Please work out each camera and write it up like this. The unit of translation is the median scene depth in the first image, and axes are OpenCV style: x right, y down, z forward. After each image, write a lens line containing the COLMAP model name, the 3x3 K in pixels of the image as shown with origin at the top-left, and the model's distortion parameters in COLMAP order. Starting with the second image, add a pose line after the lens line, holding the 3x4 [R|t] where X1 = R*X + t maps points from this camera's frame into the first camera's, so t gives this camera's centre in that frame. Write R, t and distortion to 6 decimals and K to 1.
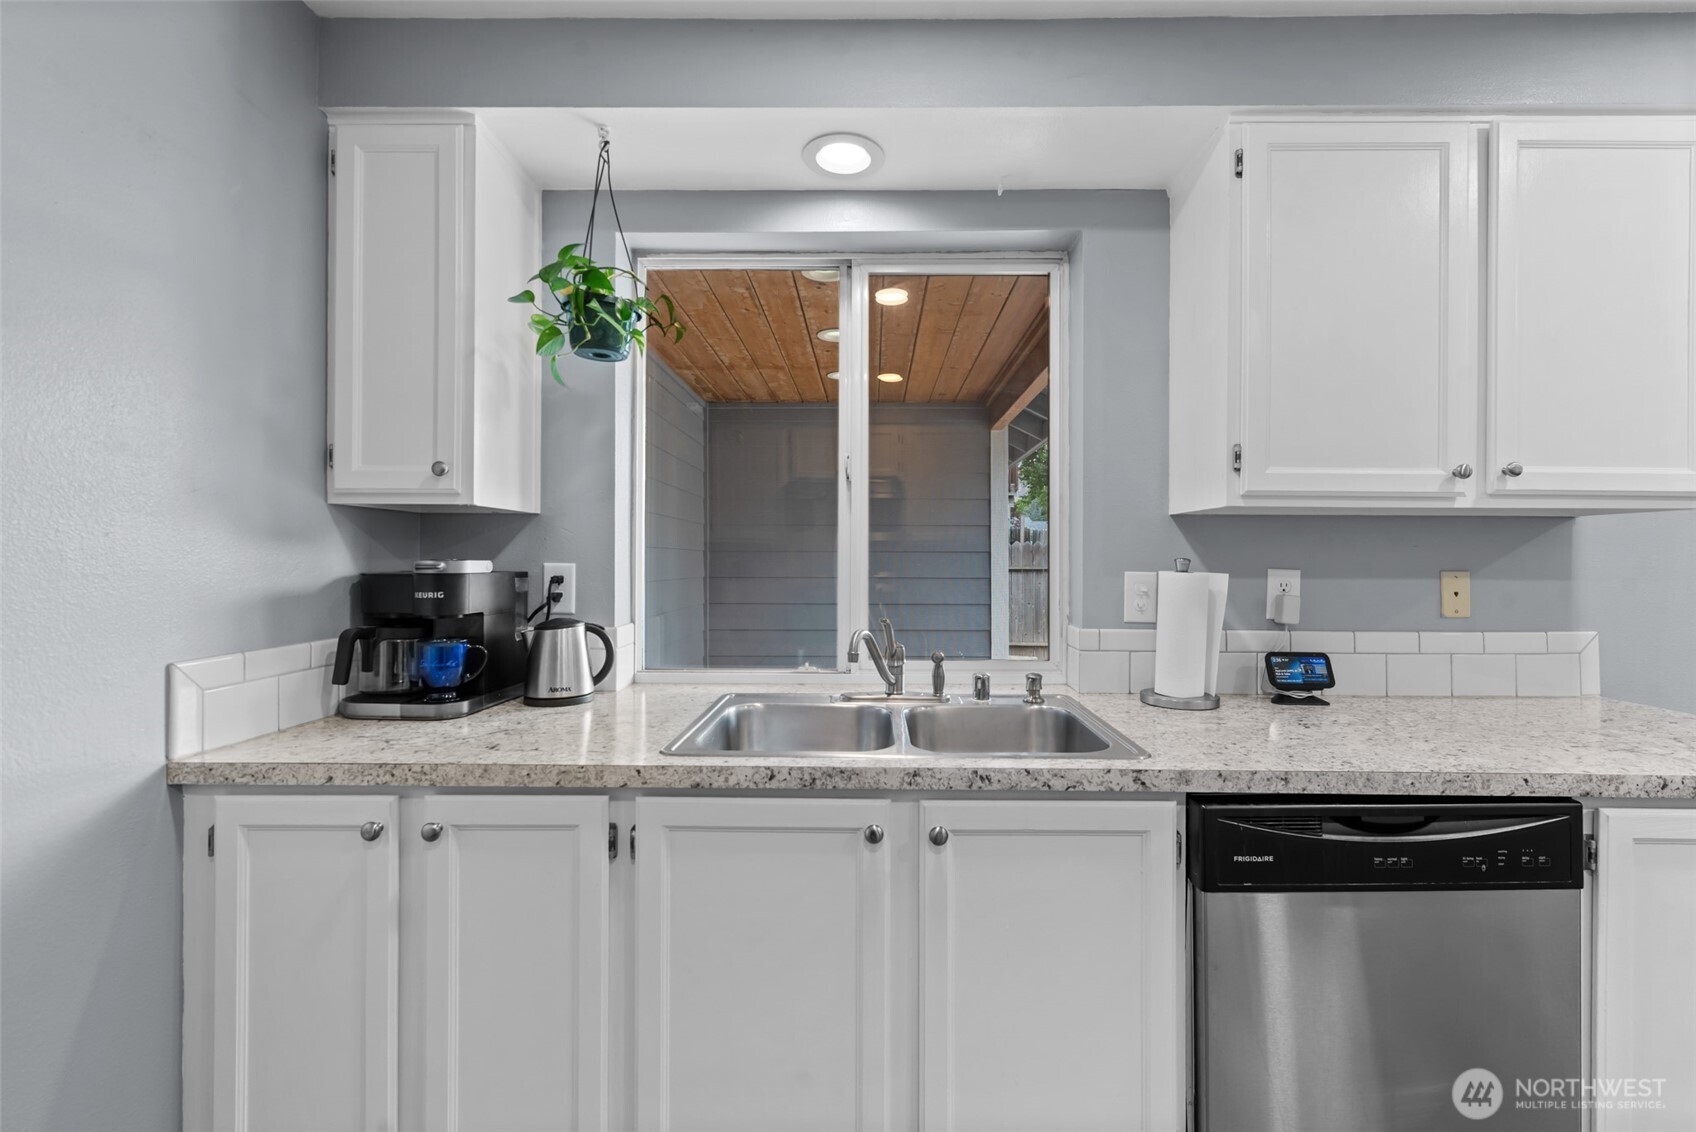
lens RADIAL K [[732.2, 0, 853.8], [0, 732.2, 557.7], [0, 0, 1]] dist [-0.000514, -0.000133]
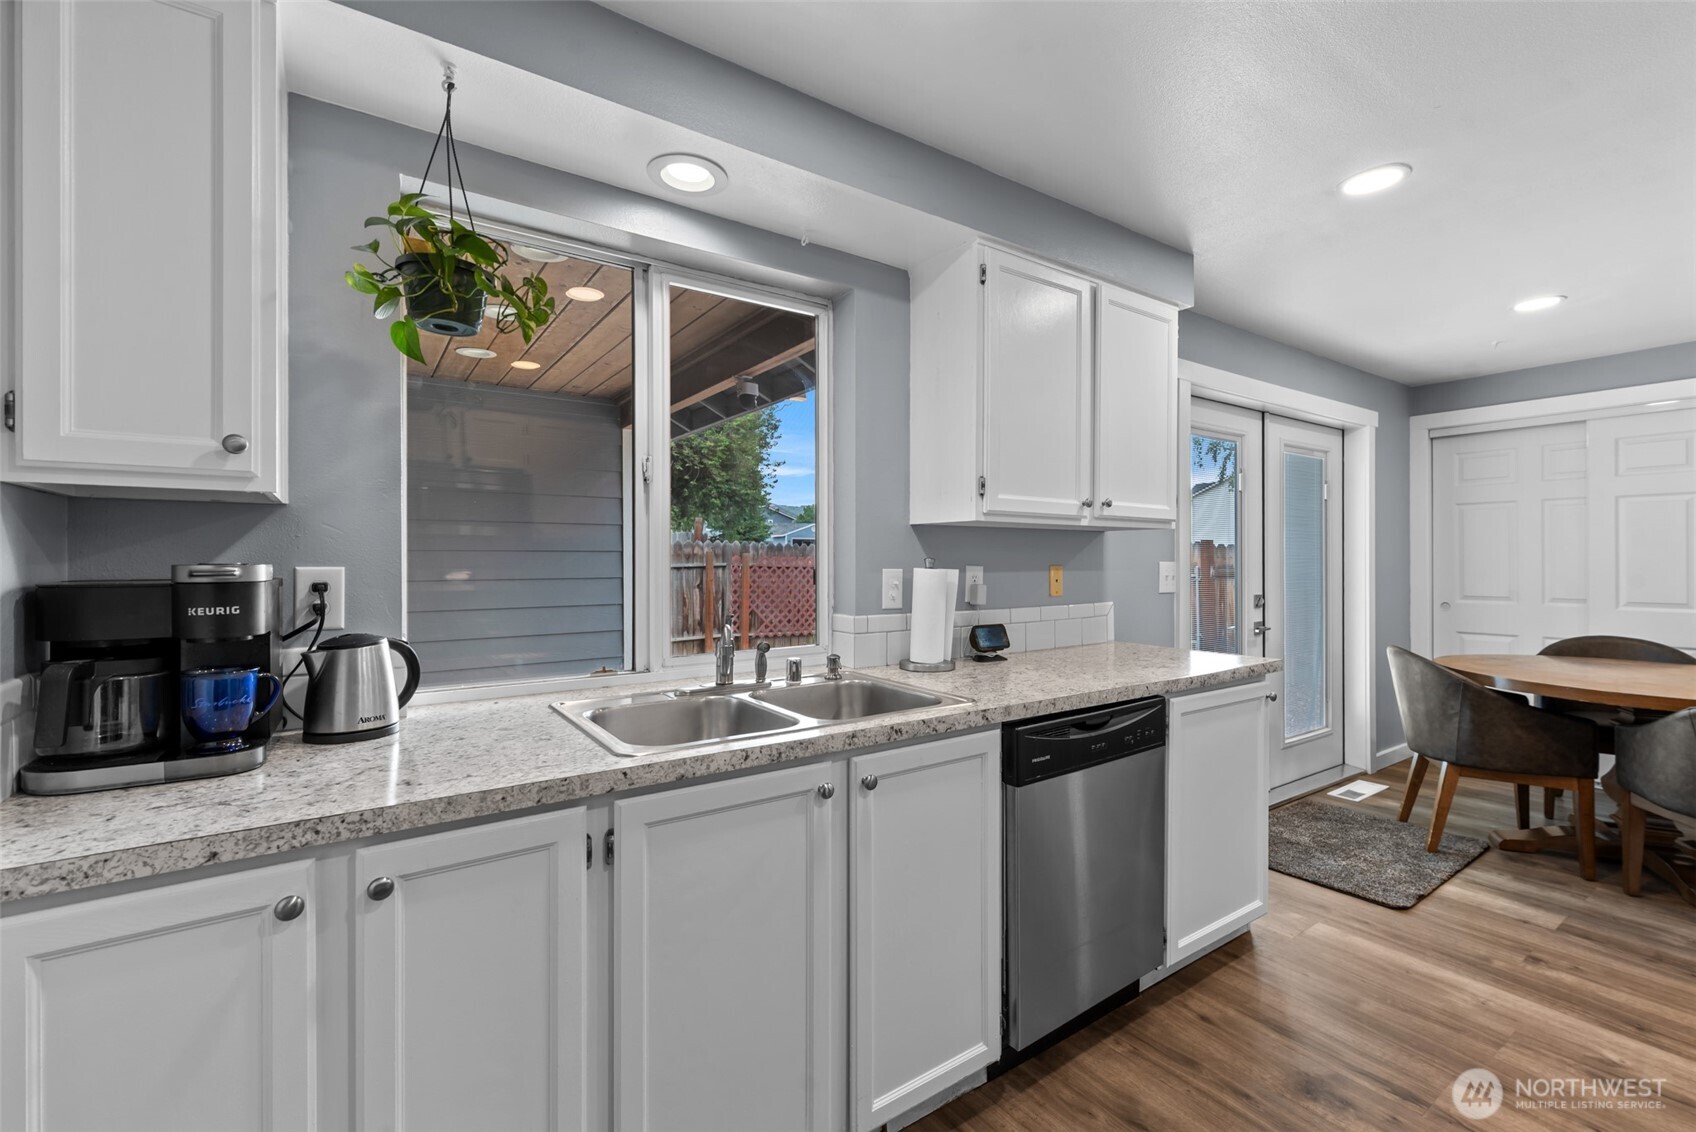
lens RADIAL K [[738.0, 0, 859.7], [0, 738.0, 564.5], [0, 0, 1]] dist [-0.001381, -0.000552]
pose [[0.810221, -0.008660, 0.586060, -0.488788], [0.002579, 0.999934, 0.011211, -0.003576], [-0.586119, -0.007572, 0.810190, -0.002227]]
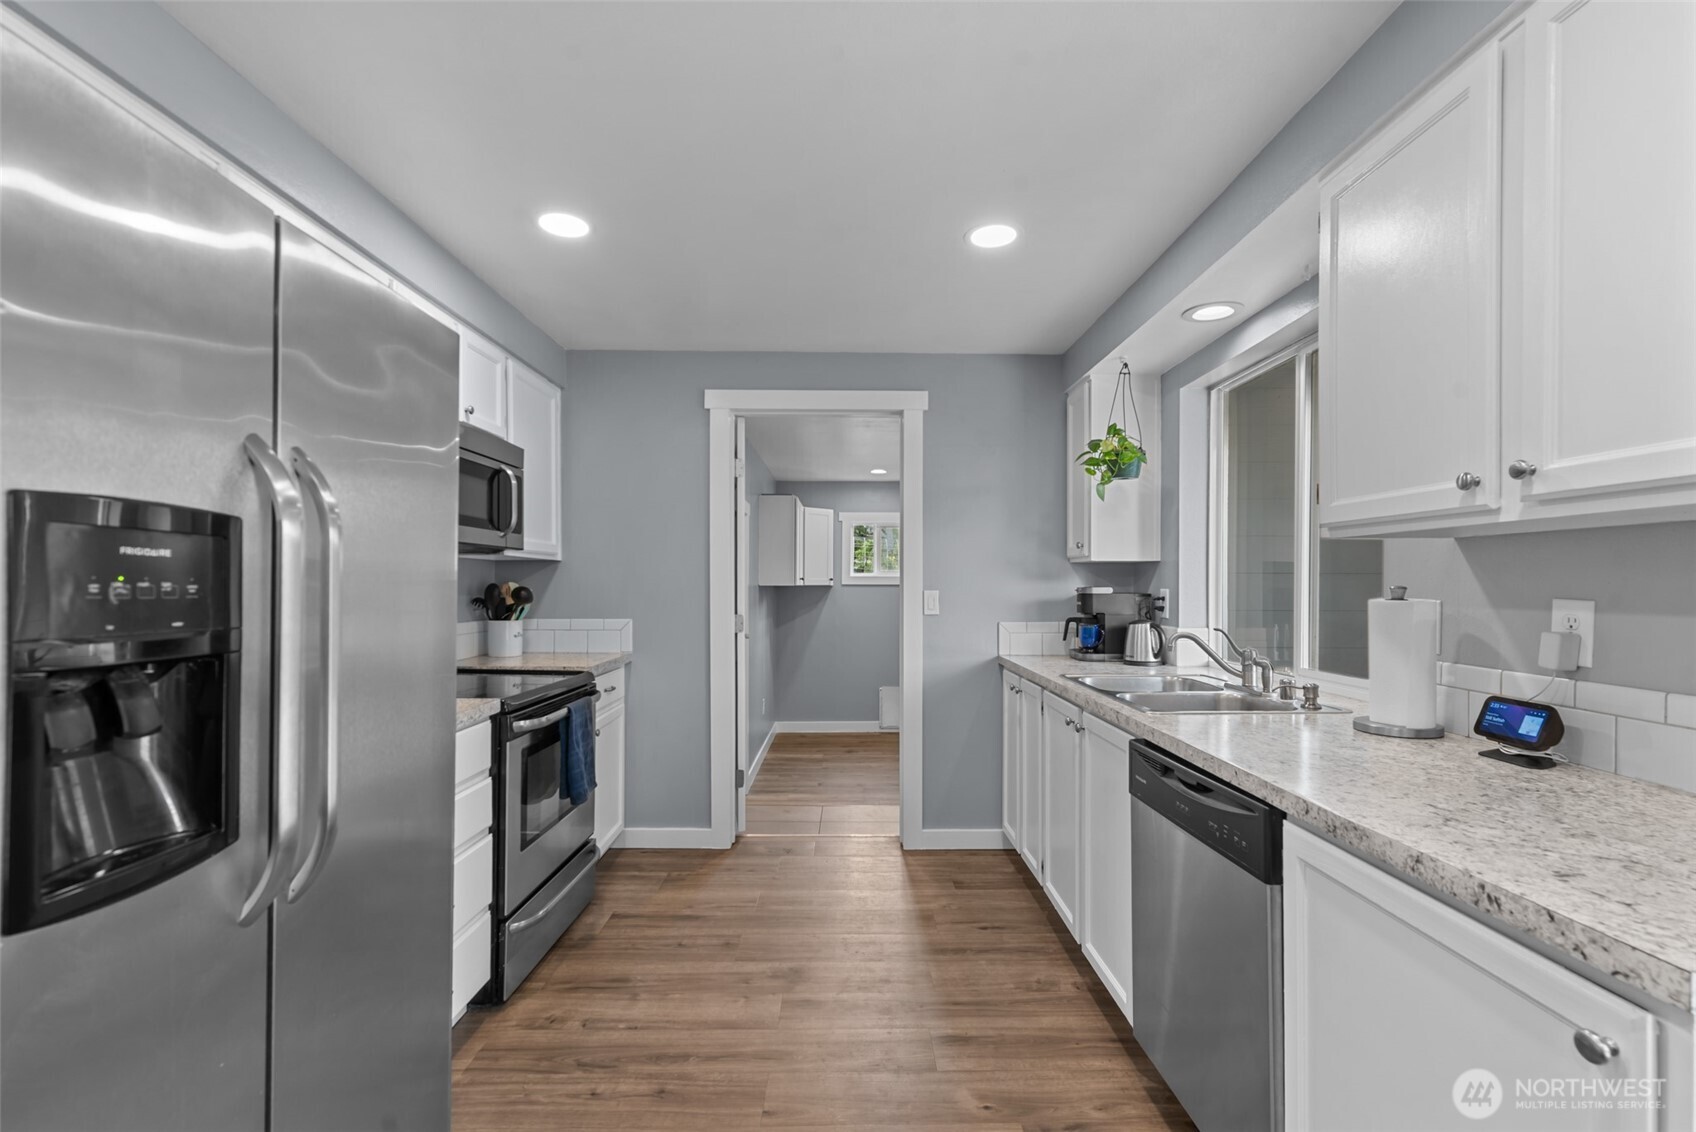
lens RADIAL K [[741.8, 0, 852.4], [0, 741.8, 584.2], [0, 0, 1]] dist [0.000229, 0.000419]
pose [[0.023634, -0.003735, -0.999714, 1.622789], [0.000539, 0.999993, -0.003723, 0.002620], [0.999721, -0.000451, 0.023636, 0.269597]]
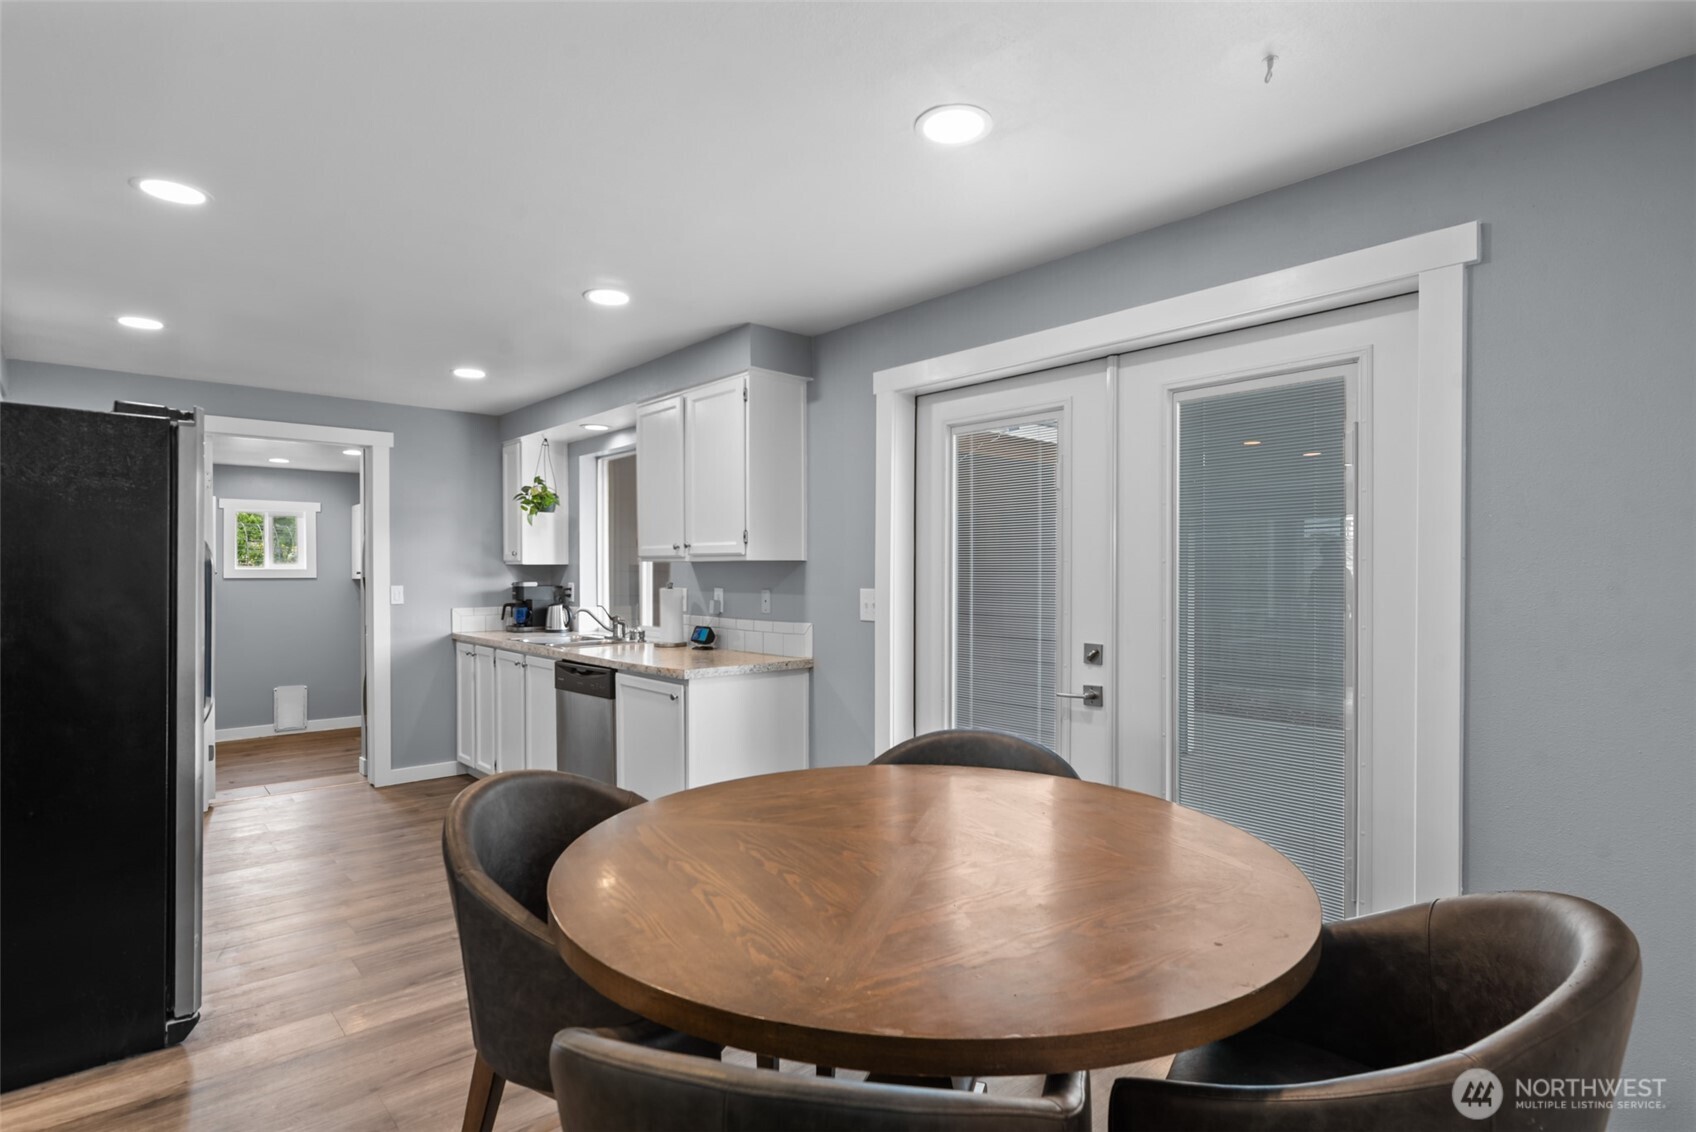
lens RADIAL K [[850.3, 0, 857.1], [0, 850.3, 581.7], [0, 0, 1]] dist [0.002167, -0.000015]
pose [[0.680023, 0.004217, -0.733179, 3.154843], [0.005515, 0.999926, 0.010867, -0.030424], [0.733170, -0.011434, 0.679949, -0.424225]]
